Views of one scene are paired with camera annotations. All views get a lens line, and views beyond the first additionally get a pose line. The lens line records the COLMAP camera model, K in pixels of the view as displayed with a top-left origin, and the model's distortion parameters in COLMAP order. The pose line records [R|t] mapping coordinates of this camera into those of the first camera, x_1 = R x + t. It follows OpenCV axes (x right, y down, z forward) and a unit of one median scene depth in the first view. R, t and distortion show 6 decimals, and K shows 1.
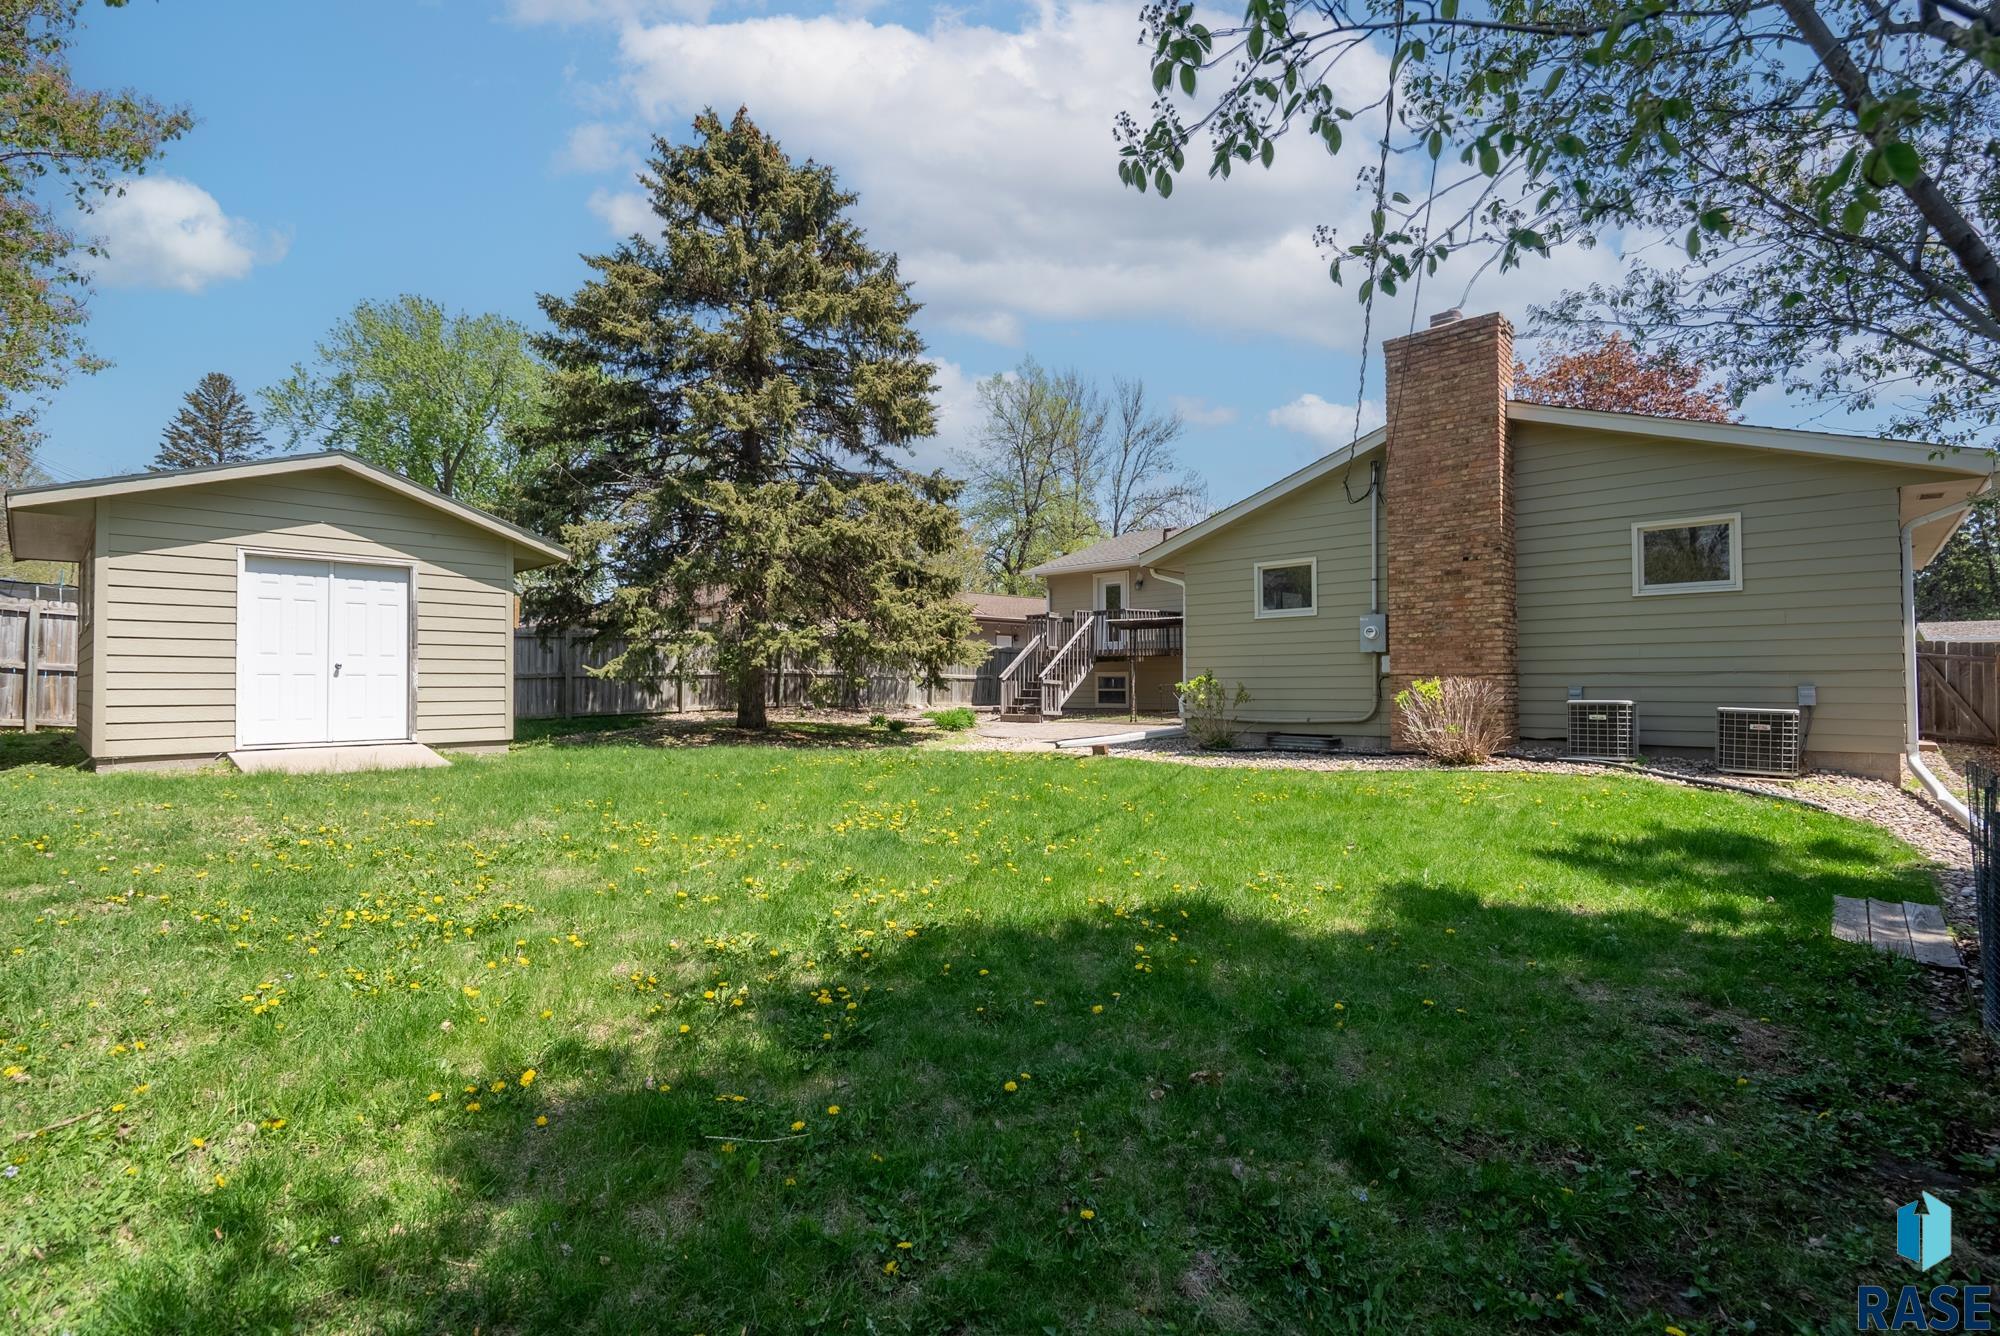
lens RADIAL K [[907.8, 0, 997.7], [0, 907.8, 664.8], [0, 0, 1]] dist [-0.004931, -0.000096]
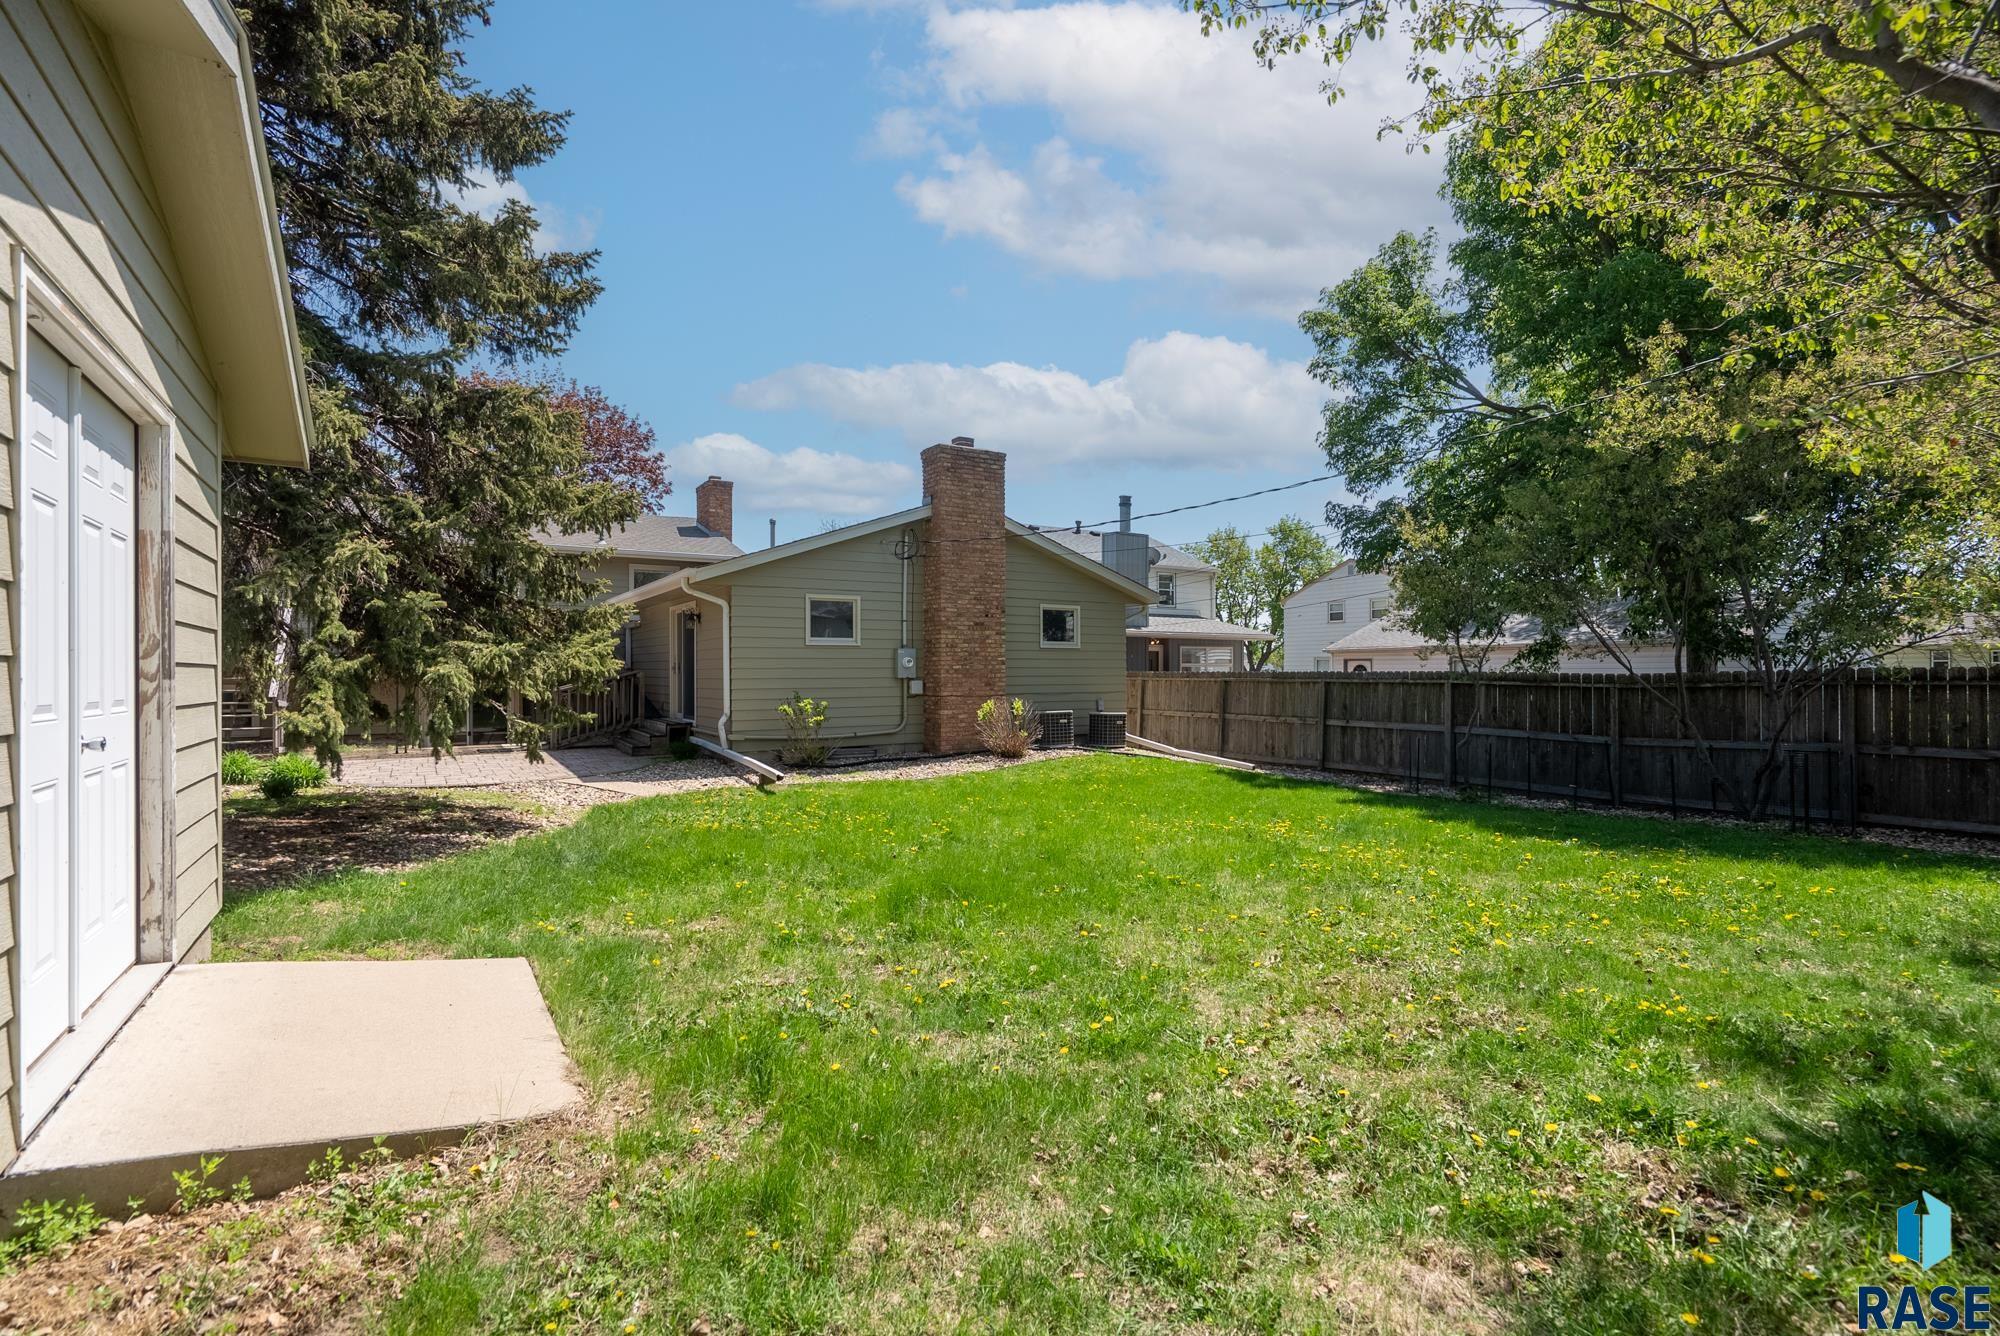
lens RADIAL K [[907.8, 0, 995.5], [0, 907.8, 672.6], [0, 0, 1]] dist [-0.004931, -0.000096]
pose [[0.249384, 0.003880, 0.968397, -0.429905], [-0.015709, 0.999877, 0.000039, -0.012765], [-0.968277, -0.015222, 0.249414, 0.305735]]
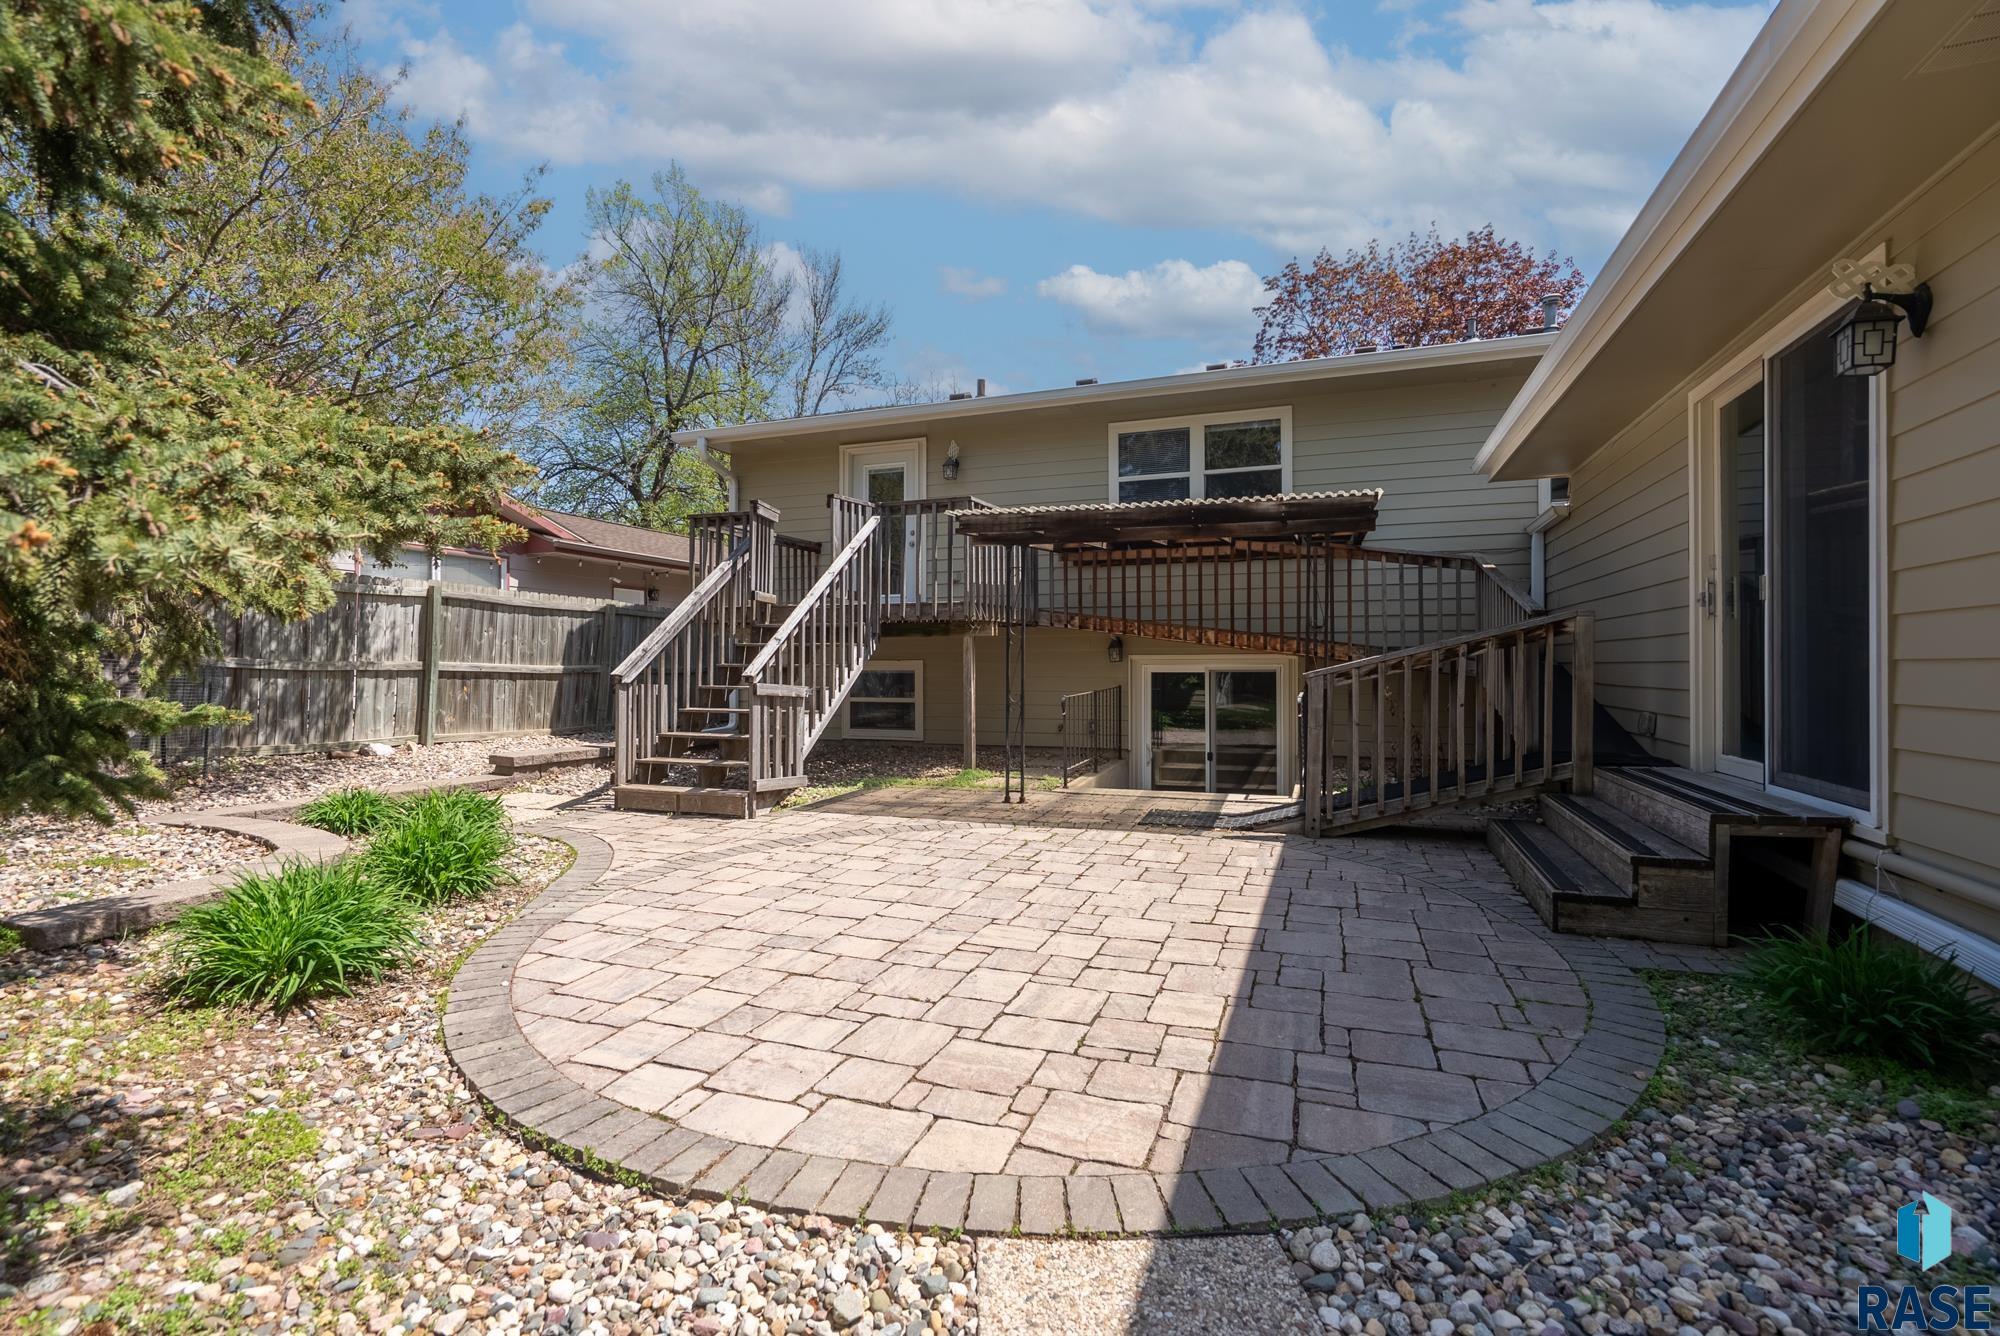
lens RADIAL K [[907.8, 0, 999.6], [0, 907.8, 651.8], [0, 0, 1]] dist [-0.004931, -0.000096]
pose [[0.922932, 0.010763, 0.384813, 0.005060], [-0.011659, 0.999932, -0.000005, 0.003404], [-0.384787, -0.004482, 0.922994, 0.625472]]
